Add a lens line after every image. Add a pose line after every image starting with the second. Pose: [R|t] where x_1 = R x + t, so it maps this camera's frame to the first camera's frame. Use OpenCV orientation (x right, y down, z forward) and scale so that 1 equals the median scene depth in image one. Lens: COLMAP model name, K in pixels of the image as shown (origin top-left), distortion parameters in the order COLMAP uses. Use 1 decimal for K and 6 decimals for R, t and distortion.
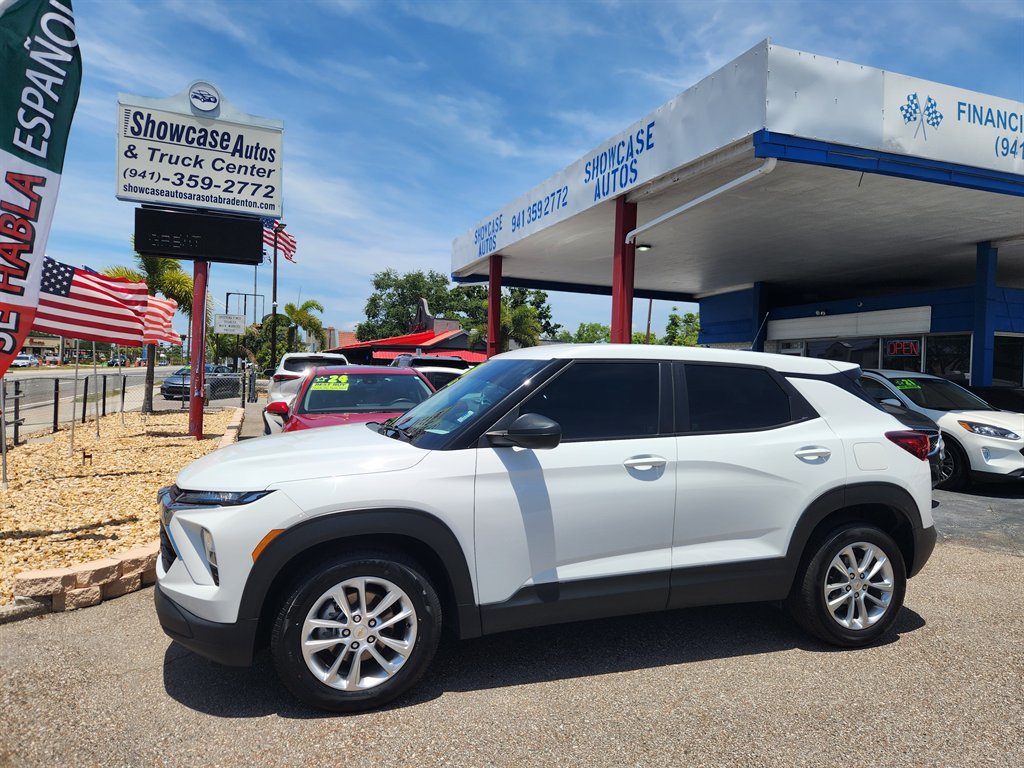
lens RADIAL K [[794.4, 0, 538.6], [0, 794.4, 382.1], [0, 0, 1]] dist [0.076466, -0.073245]
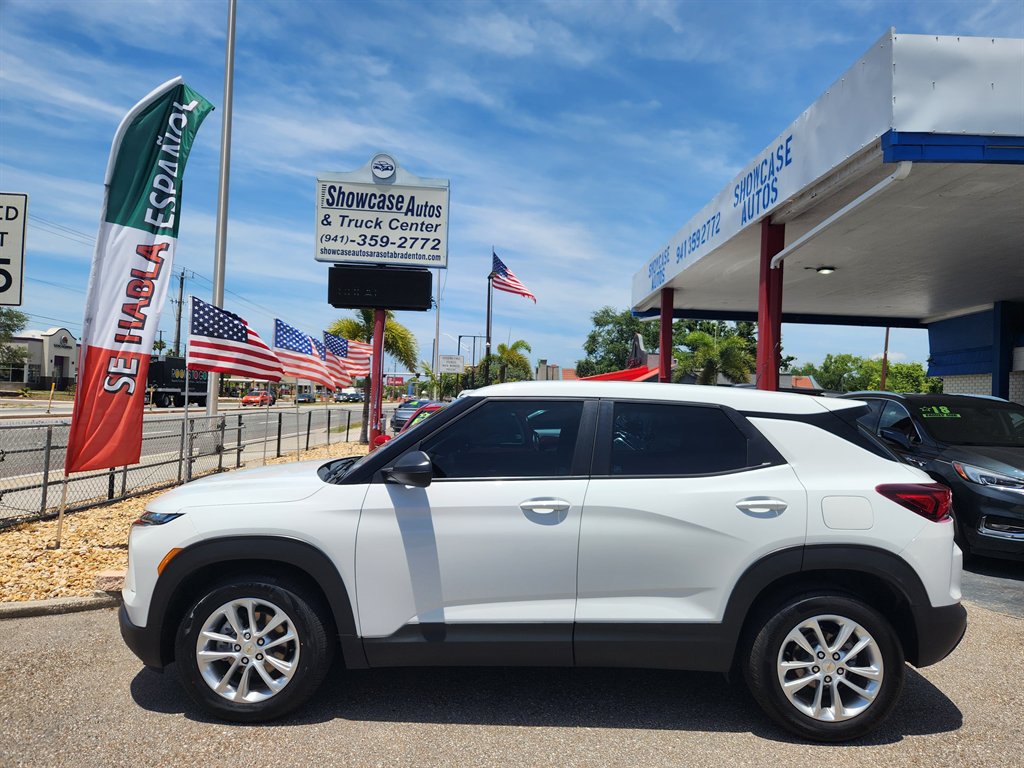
lens RADIAL K [[794.4, 0, 506.3], [0, 794.4, 379.8], [0, 0, 1]] dist [0.076466, -0.073245]
pose [[0.923252, -0.010759, -0.384044, 0.393308], [-0.007140, 0.998955, -0.045152, -0.005165], [0.384128, 0.044429, 0.922210, 0.082342]]
